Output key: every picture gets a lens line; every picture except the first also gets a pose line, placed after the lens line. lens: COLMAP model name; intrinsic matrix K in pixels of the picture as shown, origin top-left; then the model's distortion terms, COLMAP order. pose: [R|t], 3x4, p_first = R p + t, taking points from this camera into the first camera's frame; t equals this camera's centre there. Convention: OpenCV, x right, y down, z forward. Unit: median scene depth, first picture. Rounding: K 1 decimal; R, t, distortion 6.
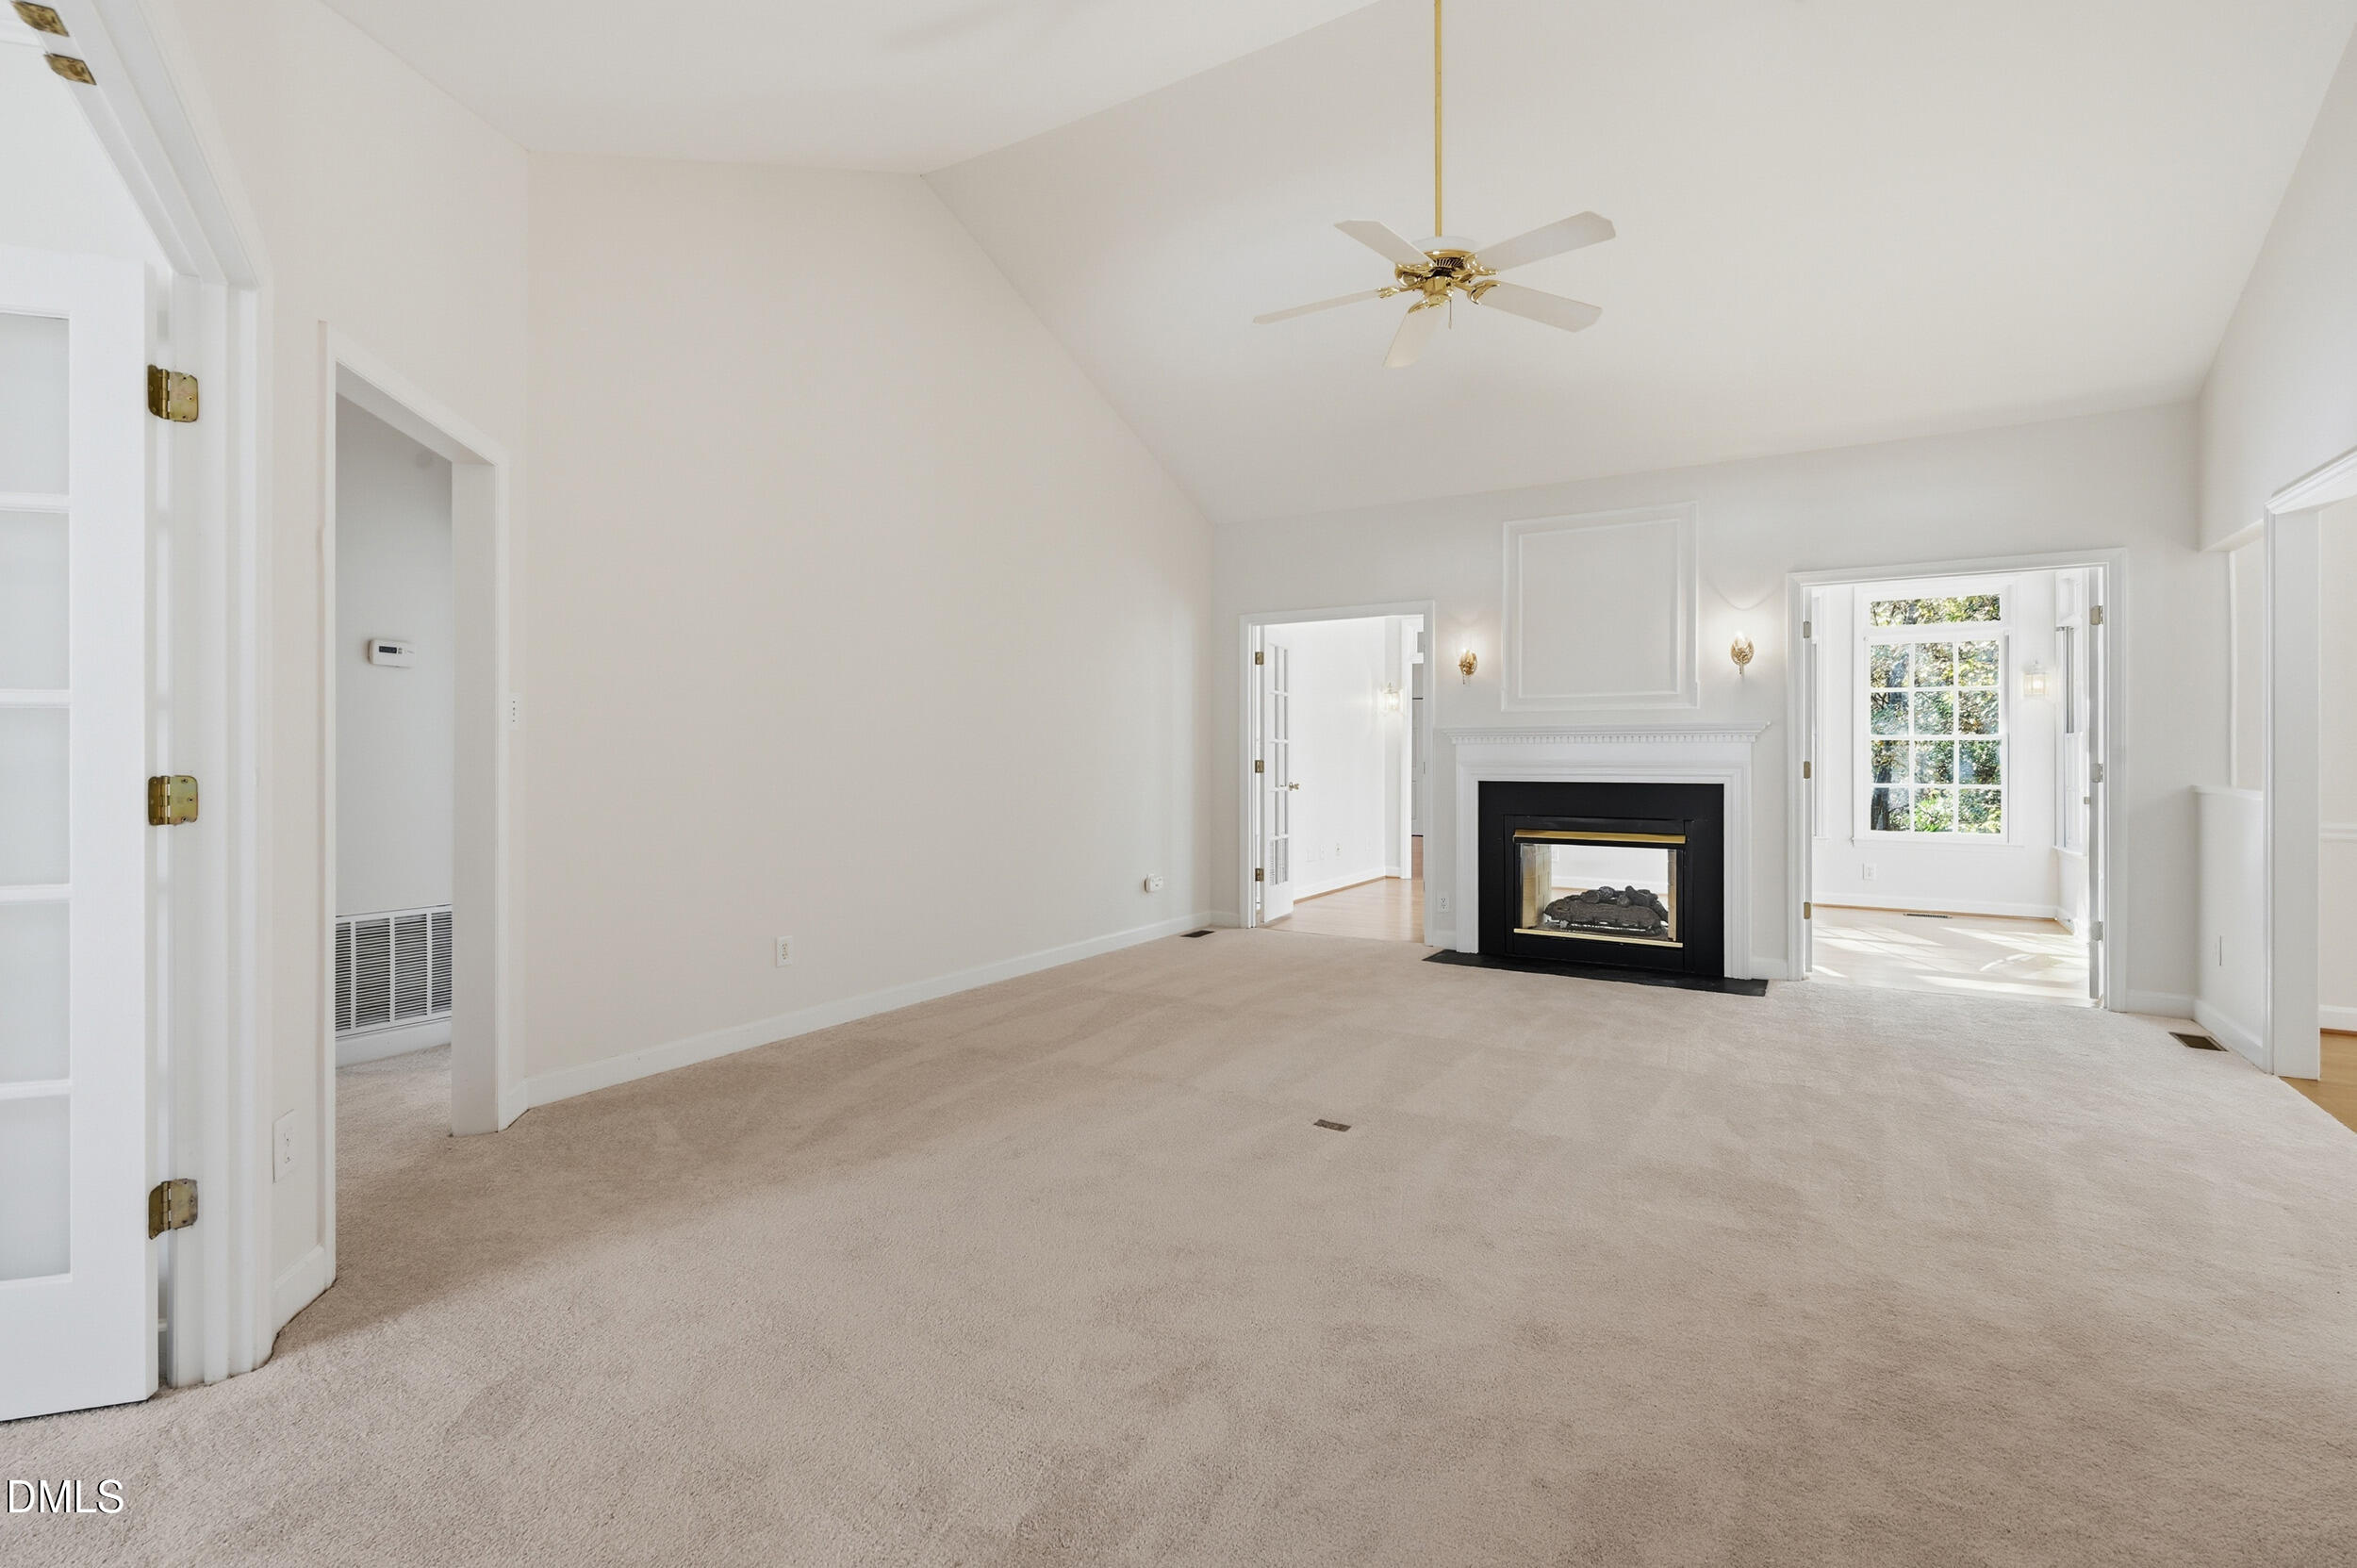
lens RADIAL K [[1066.3, 0, 1184.0], [0, 1066.3, 752.3], [0, 0, 1]] dist [0.006435, 0.001100]
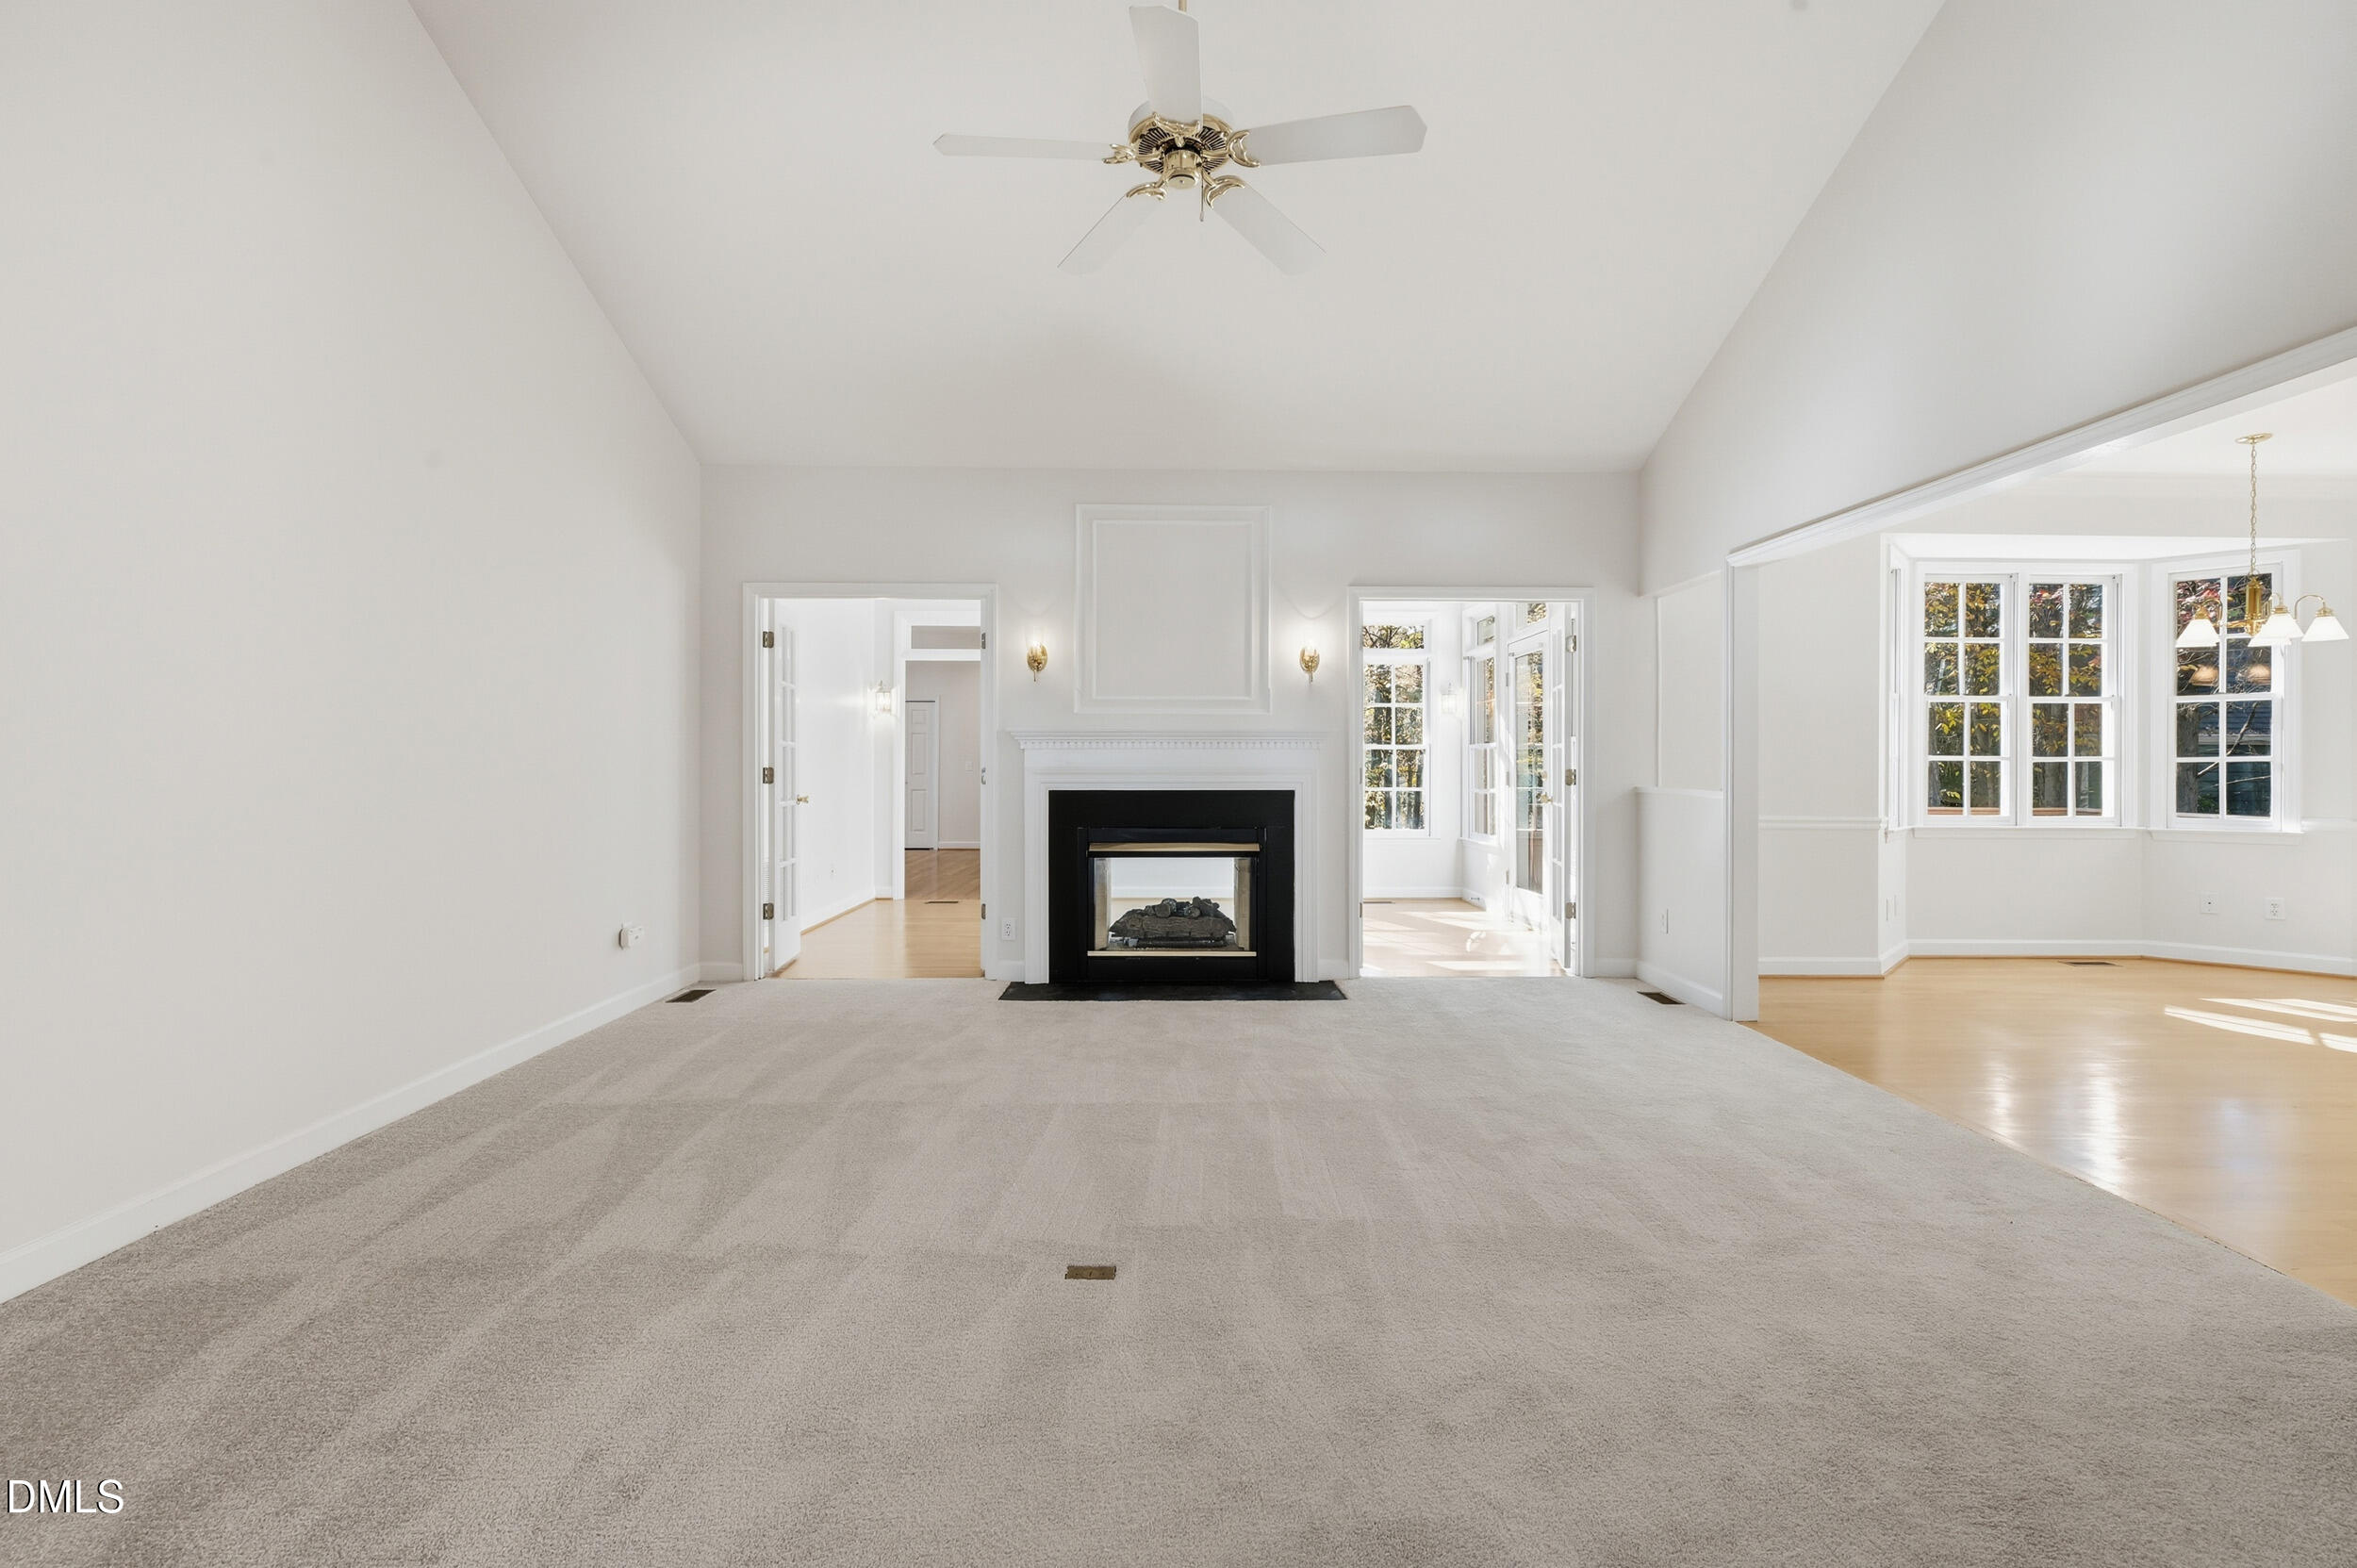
lens RADIAL K [[1052.1, 0, 1183.5], [0, 1052.1, 758.9], [0, 0, 1]] dist [0.002413, -0.001077]
pose [[0.844982, 0.002937, 0.534787, -0.103249], [-0.002161, 0.999996, -0.002079, 0.002382], [-0.534791, 0.000601, 0.844984, 0.200156]]
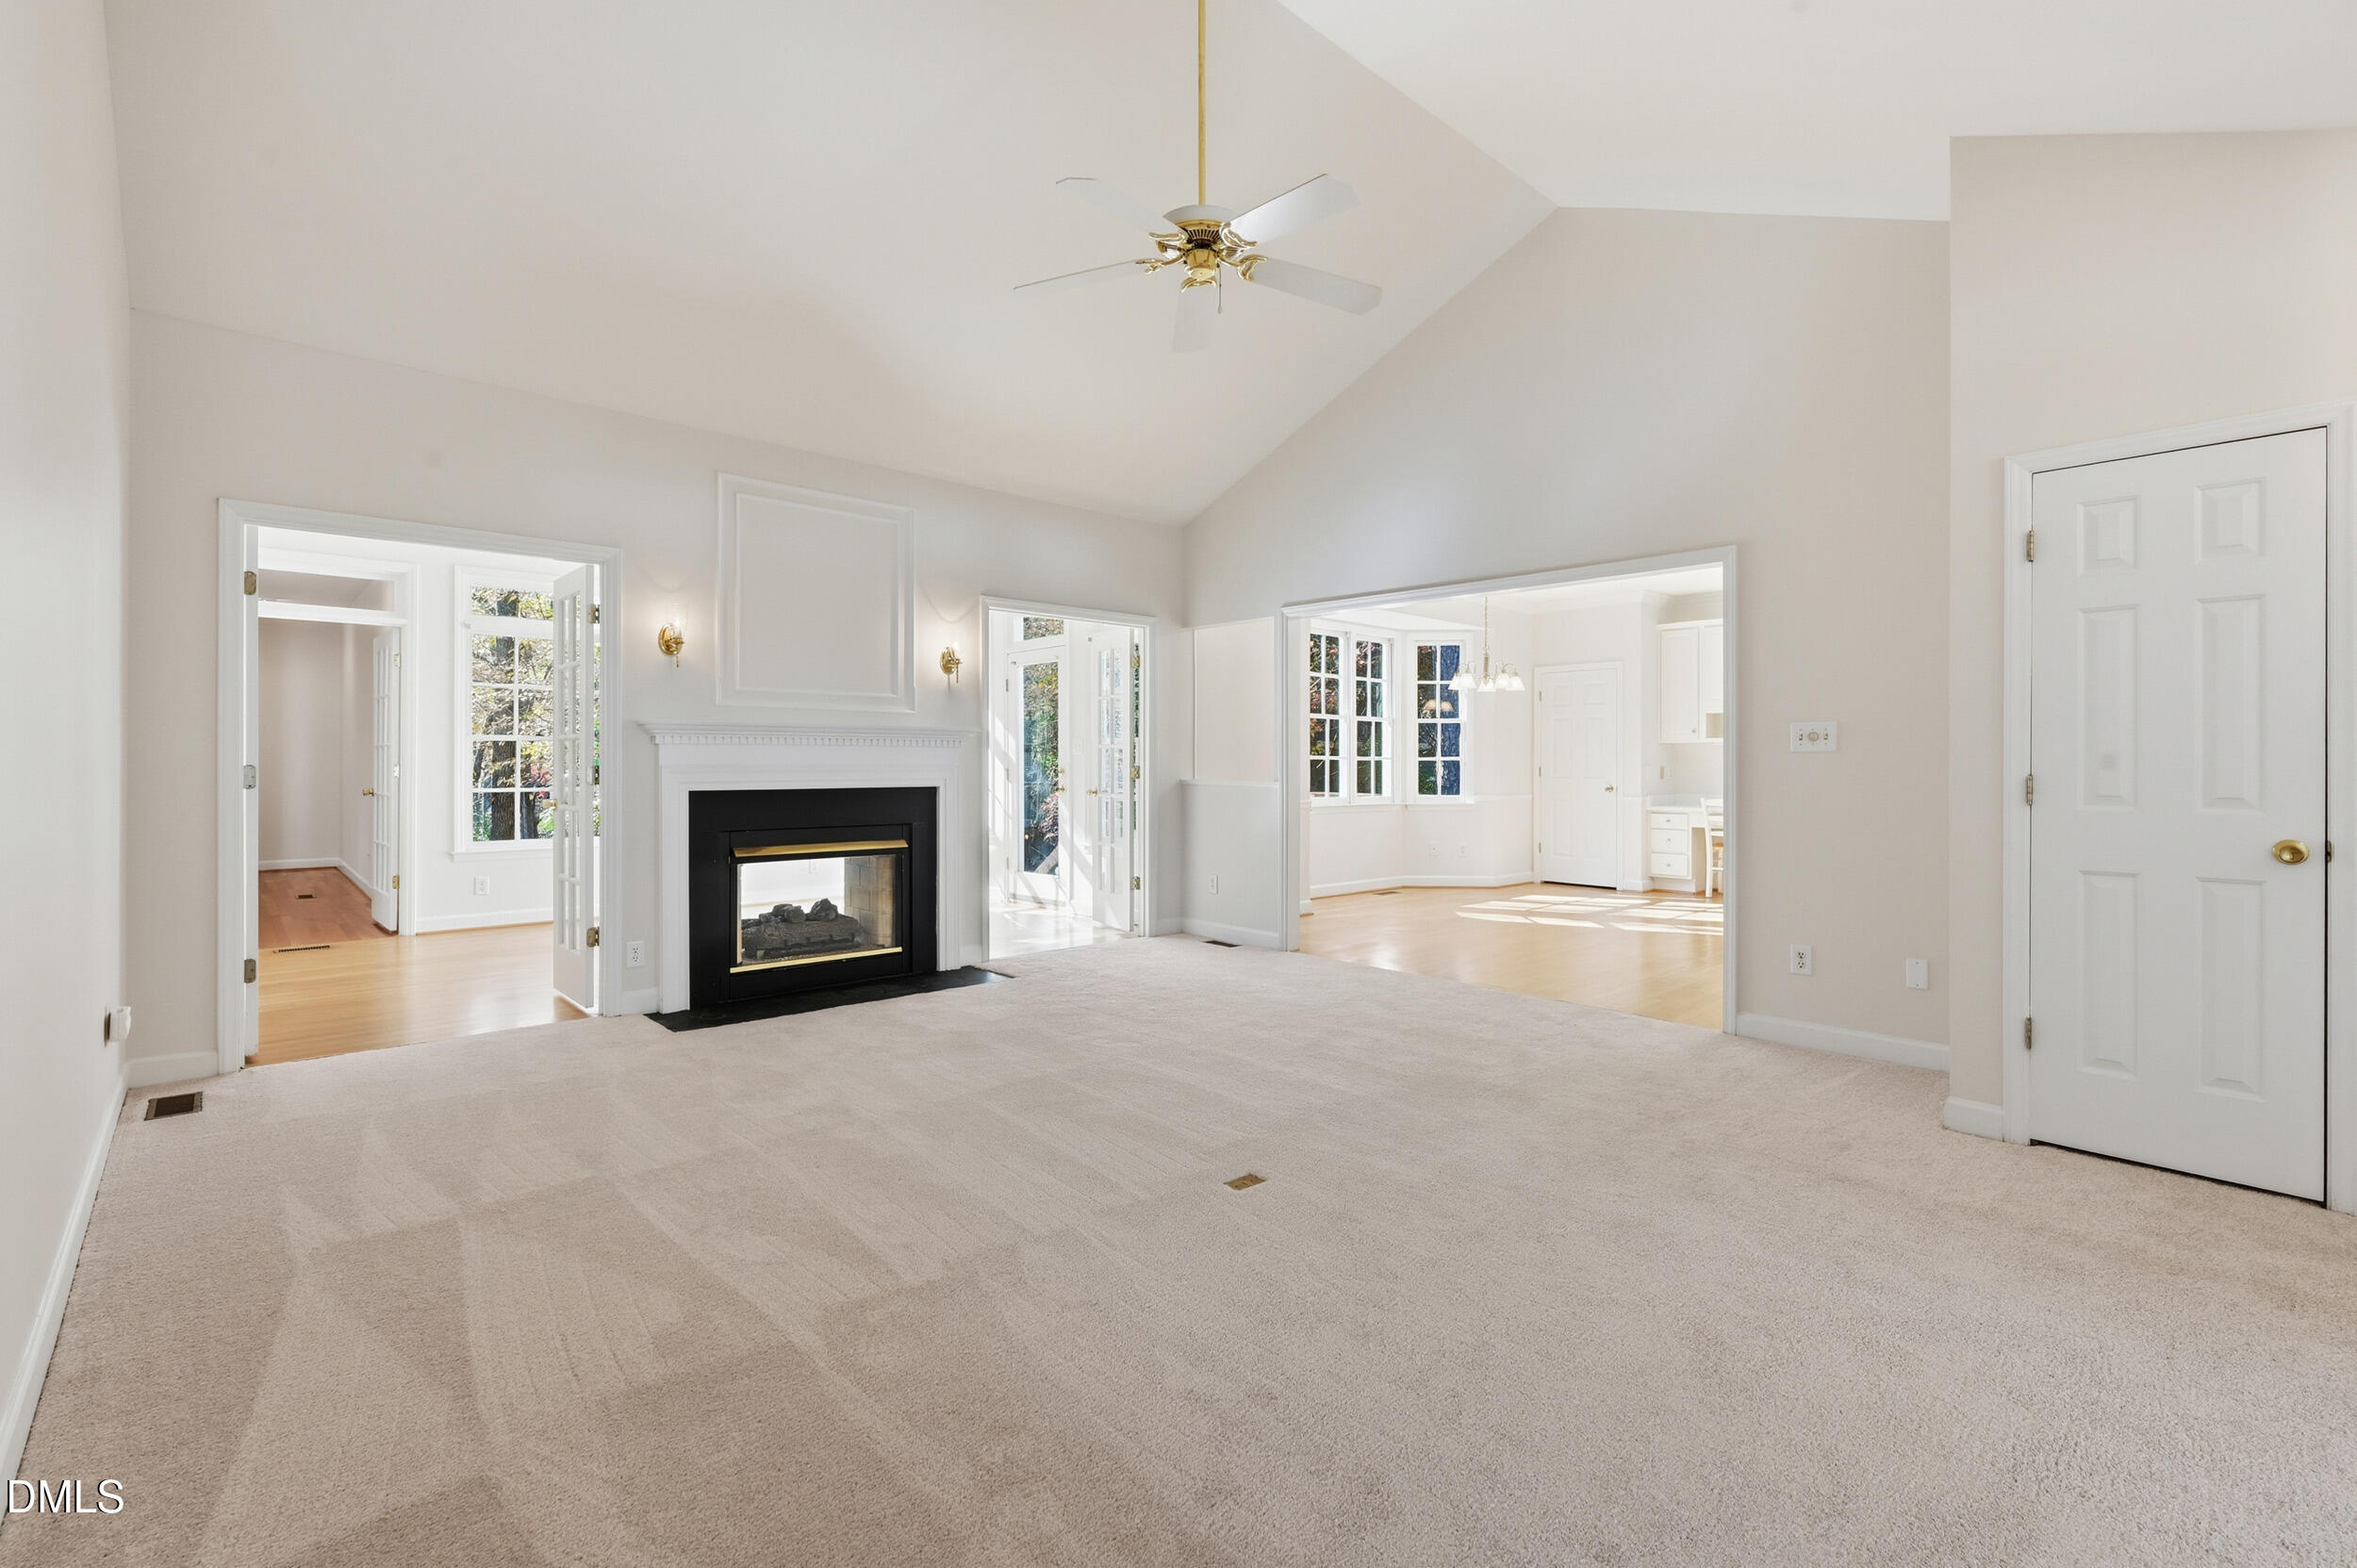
lens RADIAL K [[1052.1, 0, 1183.5], [0, 1052.1, 758.9], [0, 0, 1]] dist [0.002413, -0.001077]
pose [[0.277414, 0.003570, 0.960744, -0.381978], [-0.003501, 0.999990, -0.002705, 0.004094], [-0.960744, -0.002613, 0.277424, 0.442994]]
